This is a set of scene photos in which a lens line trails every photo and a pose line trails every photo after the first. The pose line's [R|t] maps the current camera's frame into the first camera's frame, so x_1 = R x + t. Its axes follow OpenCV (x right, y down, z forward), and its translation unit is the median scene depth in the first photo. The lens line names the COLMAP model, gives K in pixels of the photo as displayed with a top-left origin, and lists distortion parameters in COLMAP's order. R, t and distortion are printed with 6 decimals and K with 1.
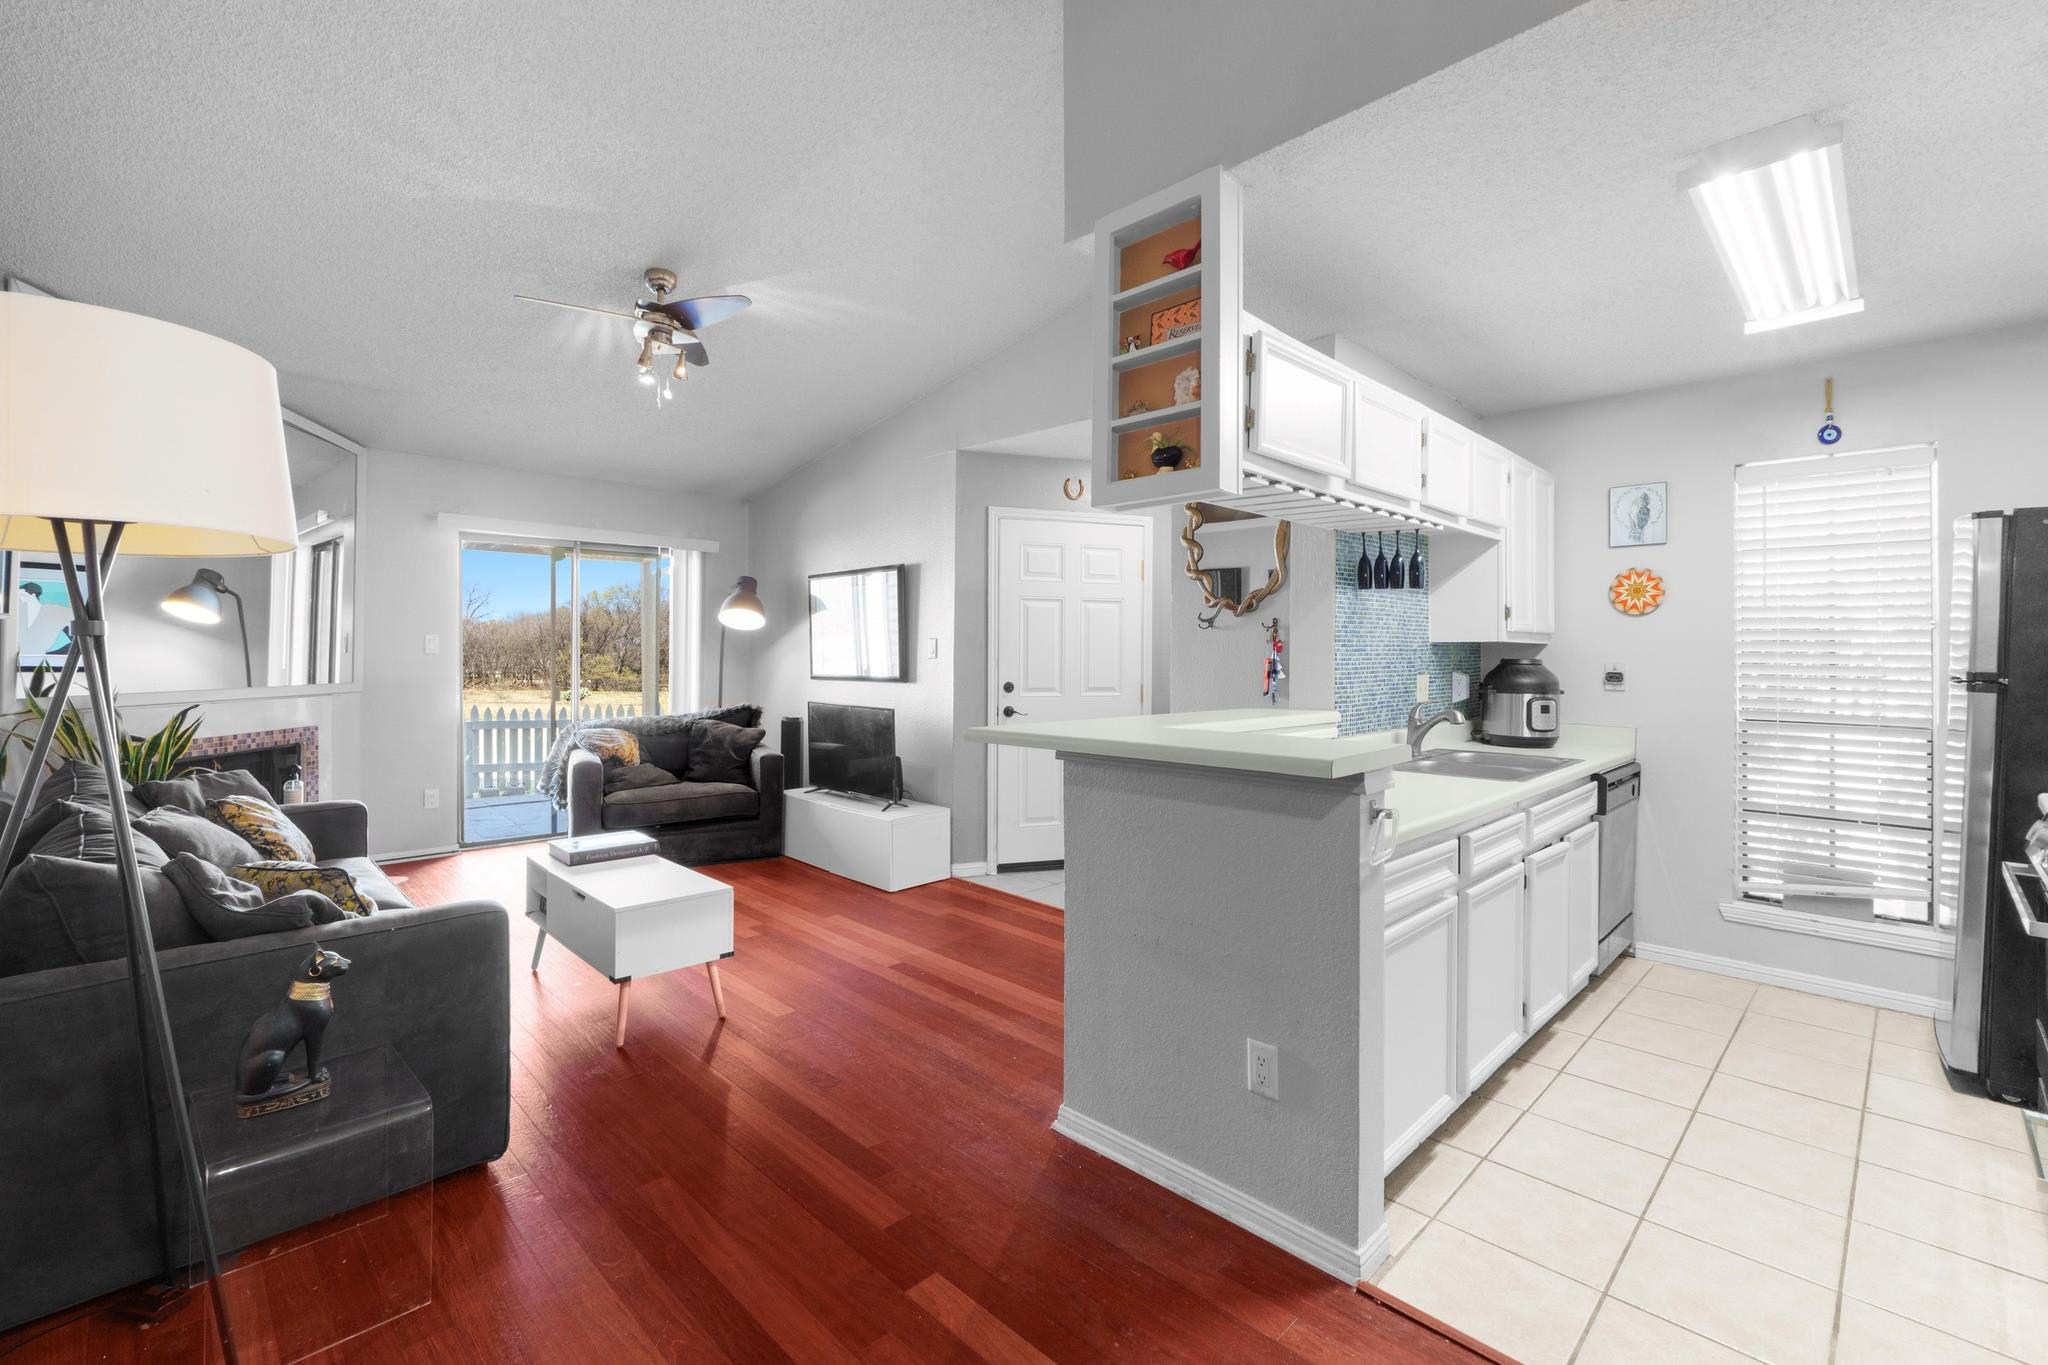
lens RADIAL K [[884.7, 0, 1039.1], [0, 884.7, 651.5], [0, 0, 1]] dist [-0.011758, -0.000814]
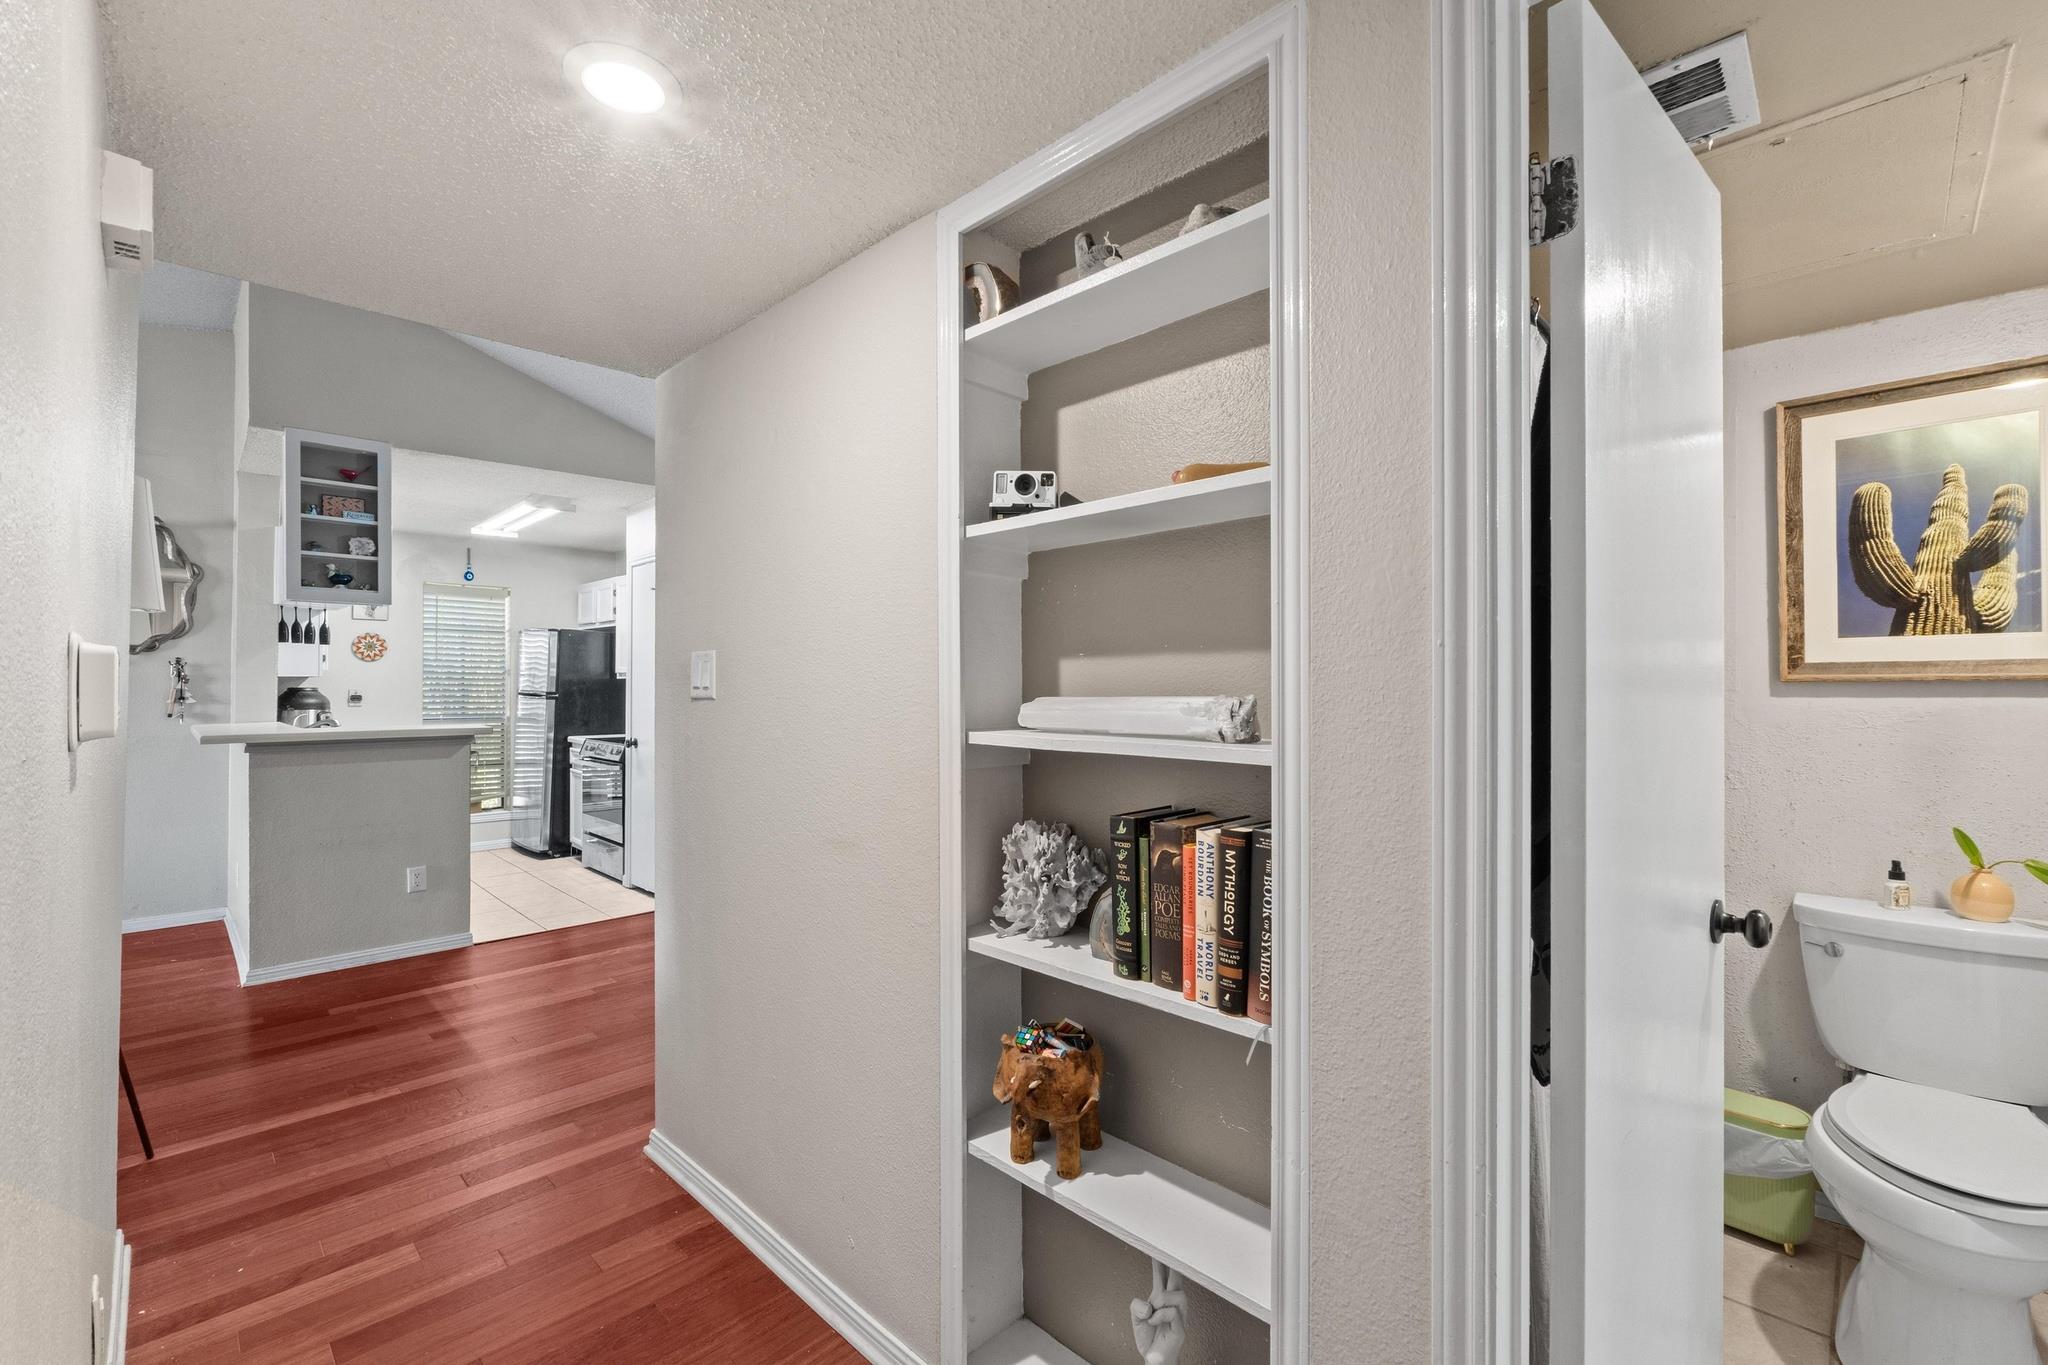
lens RADIAL K [[884.7, 0, 1025.2], [0, 884.7, 687.4], [0, 0, 1]] dist [-0.011758, -0.000814]
pose [[-0.004801, -0.006668, 0.999966, -1.390134], [-0.005757, 0.999961, 0.006641, -0.012235], [-0.999972, -0.005725, -0.004839, -0.345278]]
